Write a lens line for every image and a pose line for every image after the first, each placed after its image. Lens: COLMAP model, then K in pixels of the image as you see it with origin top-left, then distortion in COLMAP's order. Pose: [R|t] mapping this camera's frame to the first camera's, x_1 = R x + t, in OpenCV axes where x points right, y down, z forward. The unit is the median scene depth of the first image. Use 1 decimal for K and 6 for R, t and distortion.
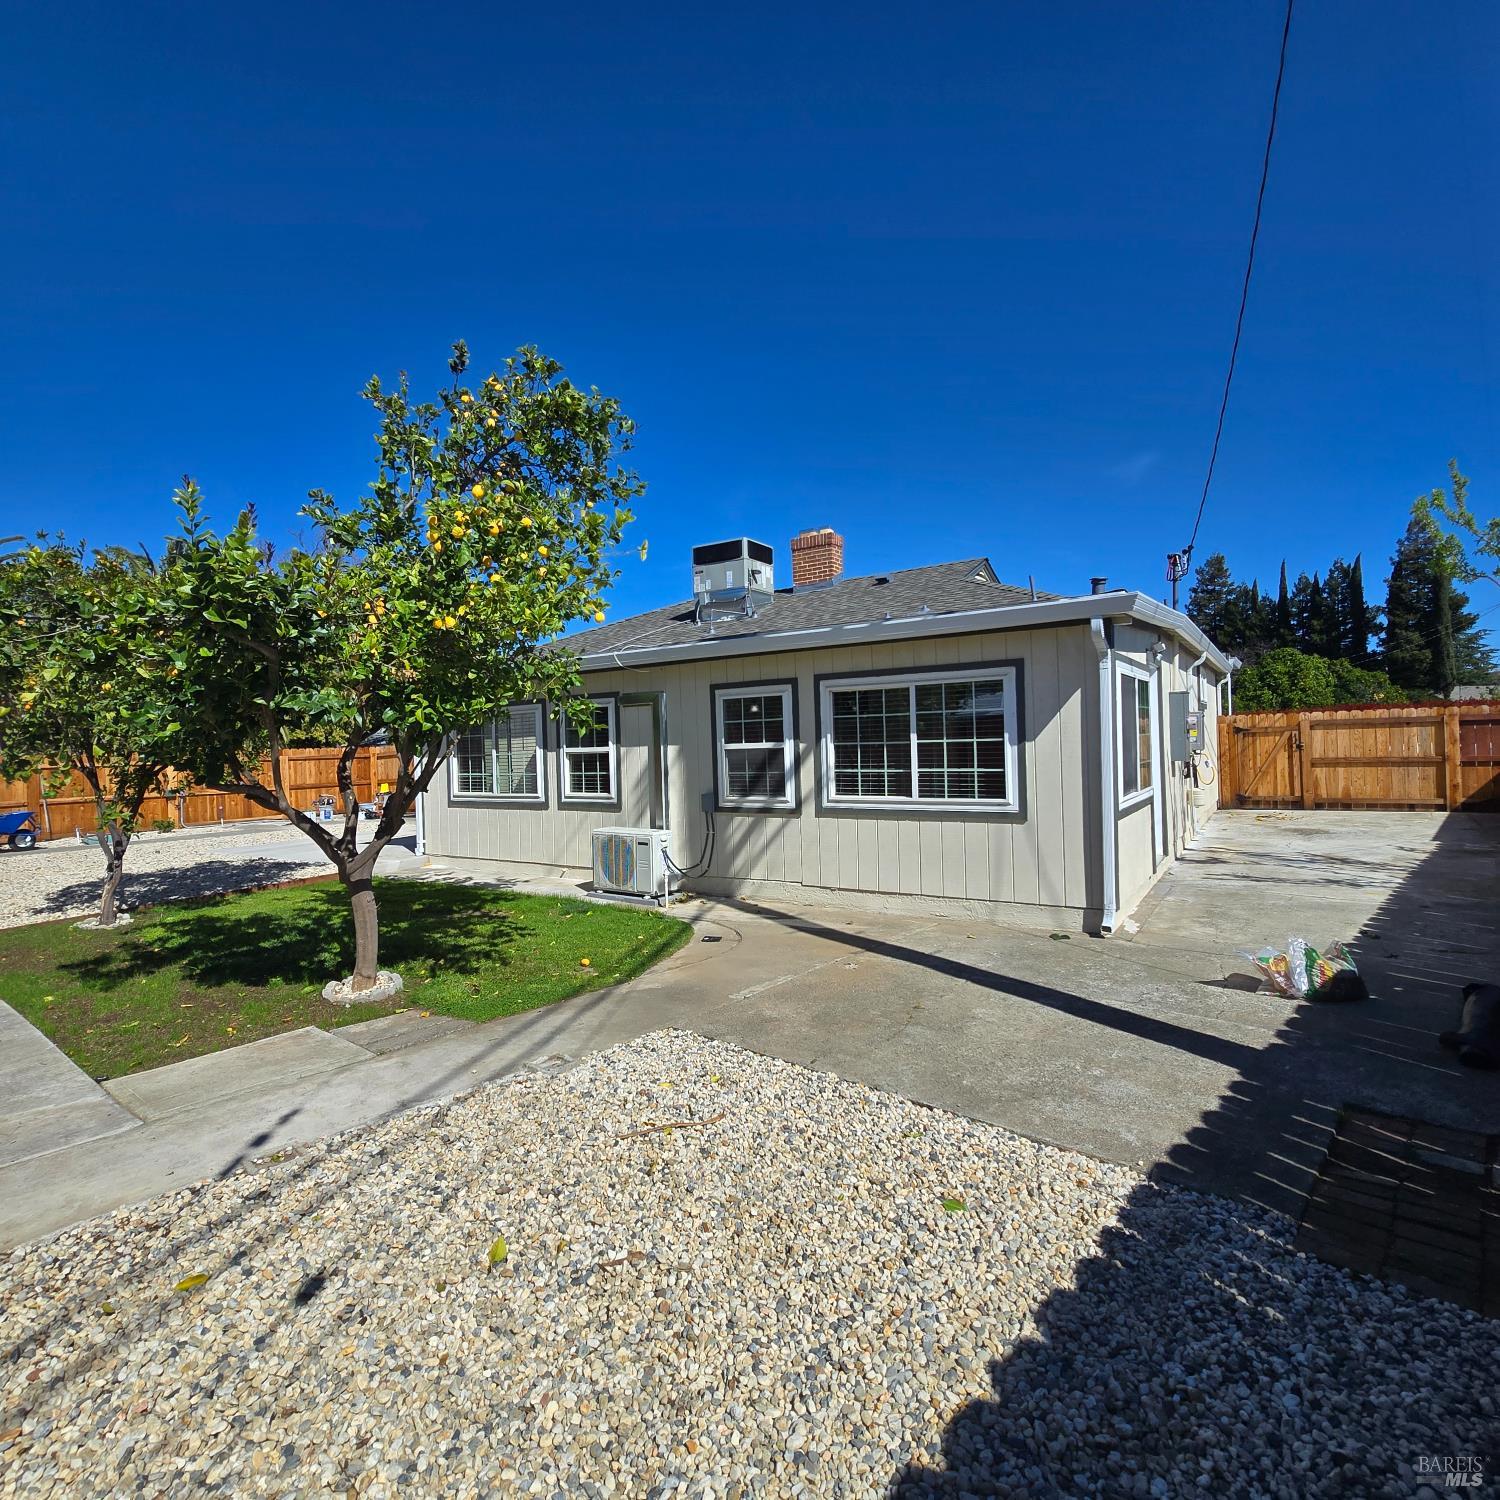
lens RADIAL K [[822.7, 0, 745.4], [0, 822.7, 739.6], [0, 0, 1]] dist [0.000254, 0.000291]
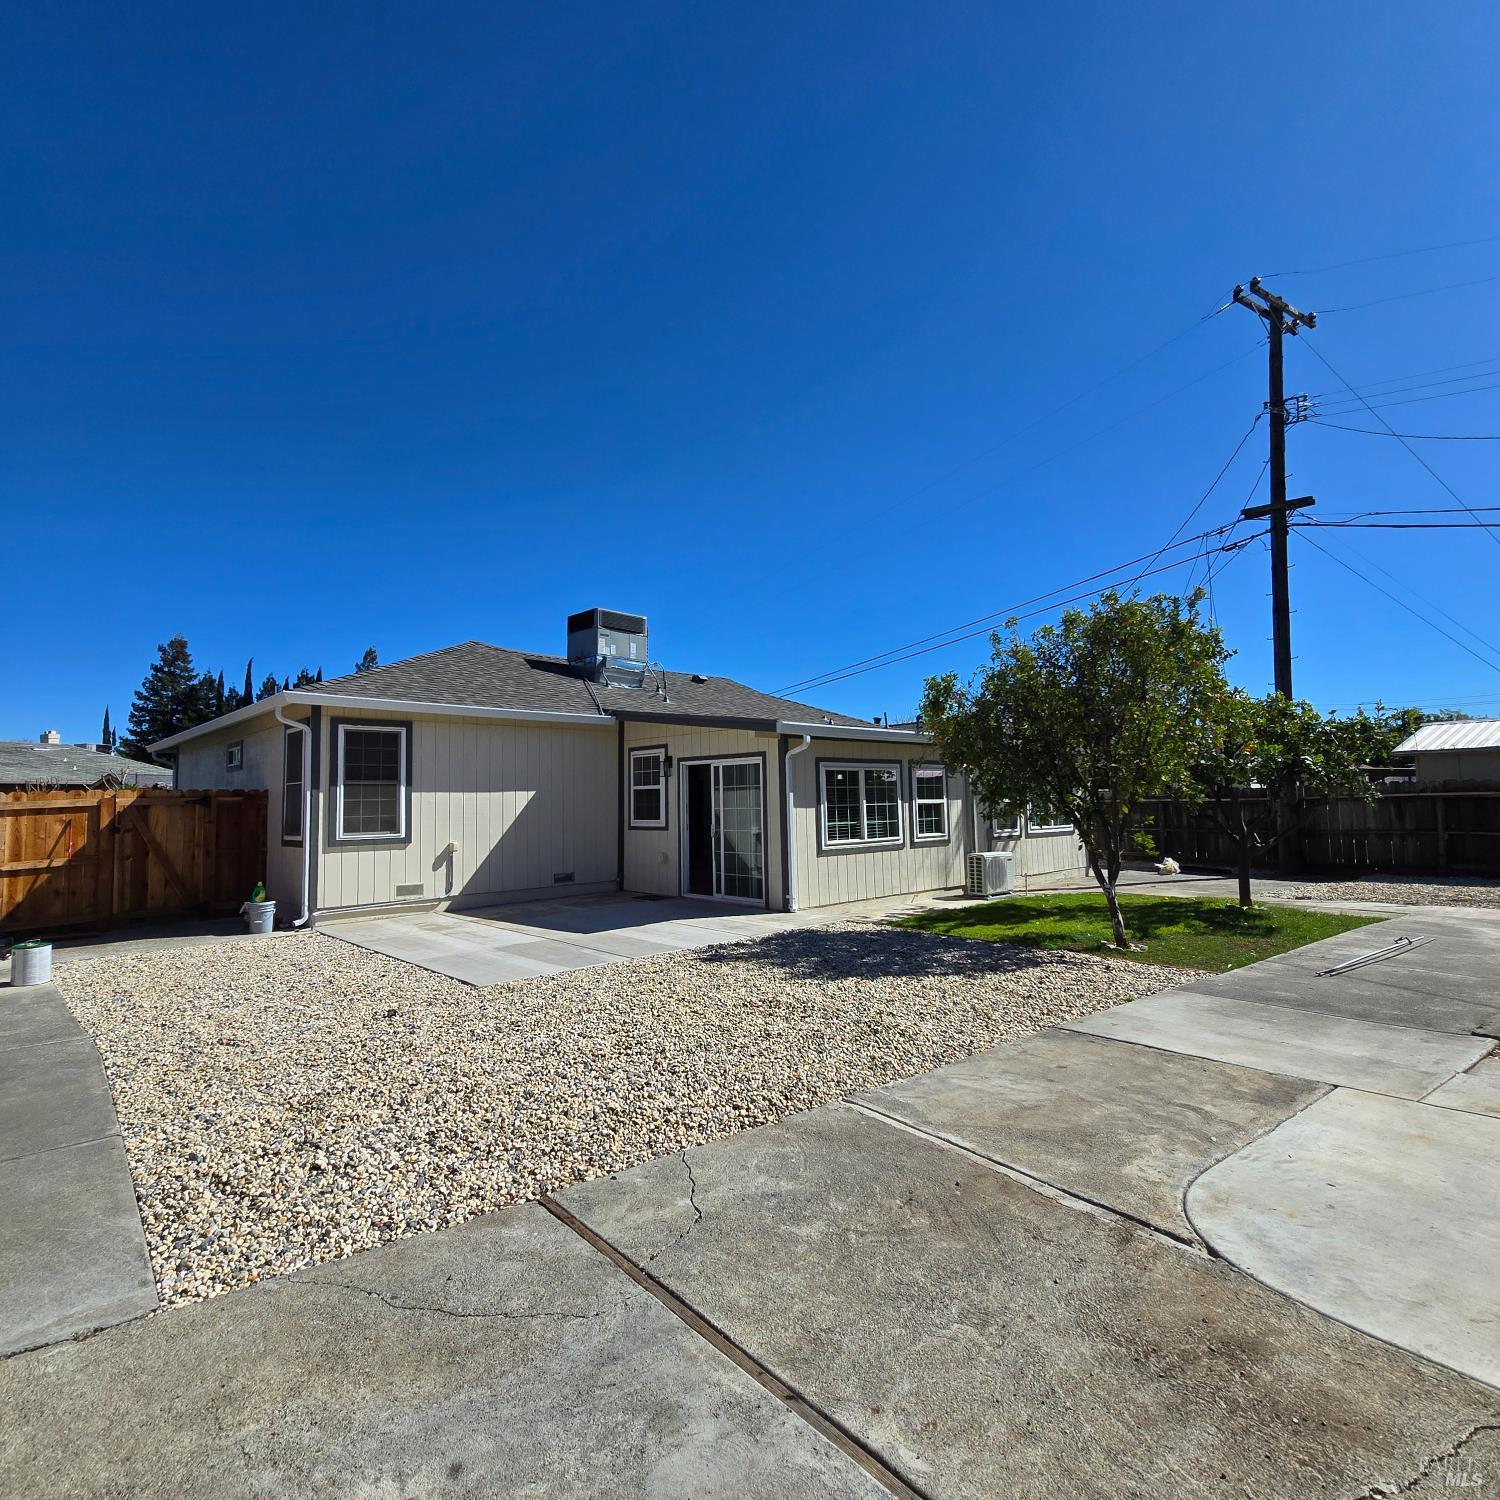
lens RADIAL K [[790.3, 0, 750.0], [0, 790.3, 750.0], [0, 0, 1]] dist [0.000636, 0.000089]
pose [[0.195431, 0.096017, 0.976006, -1.381657], [0.004276, 0.995103, -0.098752, 0.049186], [-0.980708, 0.023472, 0.194063, 0.926389]]
